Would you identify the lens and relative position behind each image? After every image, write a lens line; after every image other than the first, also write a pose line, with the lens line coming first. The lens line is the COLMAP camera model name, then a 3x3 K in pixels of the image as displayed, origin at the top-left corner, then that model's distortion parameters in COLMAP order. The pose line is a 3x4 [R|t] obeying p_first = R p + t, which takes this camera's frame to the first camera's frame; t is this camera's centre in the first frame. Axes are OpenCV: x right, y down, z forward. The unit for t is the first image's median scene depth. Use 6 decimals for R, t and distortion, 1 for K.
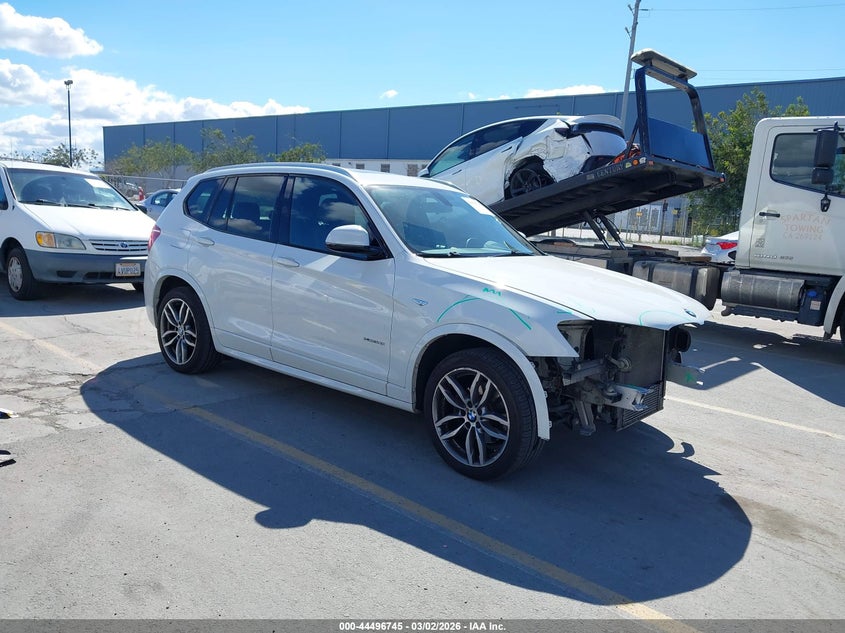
lens RADIAL K [[669.8, 0, 422.5], [0, 669.8, 316.5], [0, 0, 1]] dist [0.012485, -0.001959]
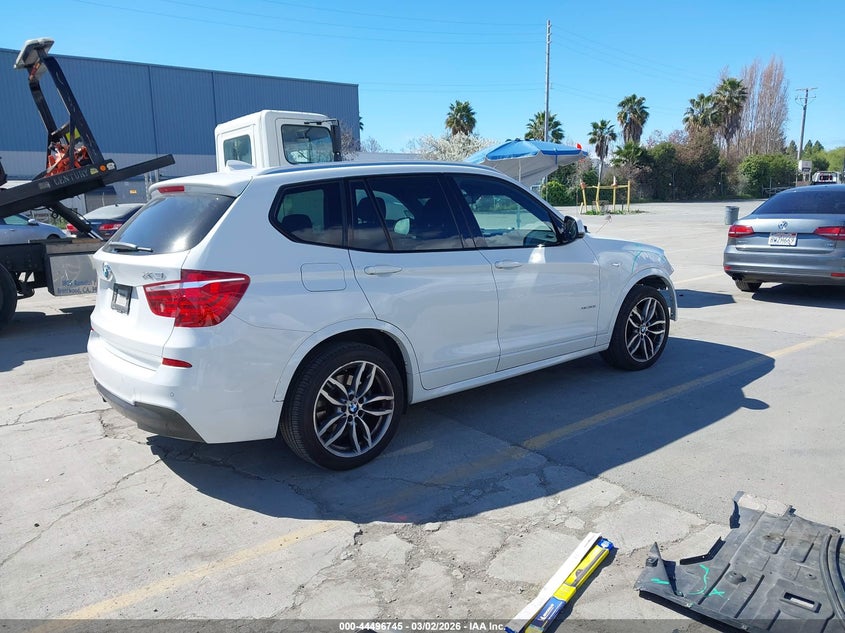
lens RADIAL K [[669.8, 0, 422.5], [0, 669.8, 316.5], [0, 0, 1]] dist [0.012485, -0.001959]
pose [[0.151659, -0.232963, 0.960587, -1.057388], [0.188222, 0.960852, 0.203310, -0.206953], [-0.970346, 0.149970, 0.189571, 0.853646]]
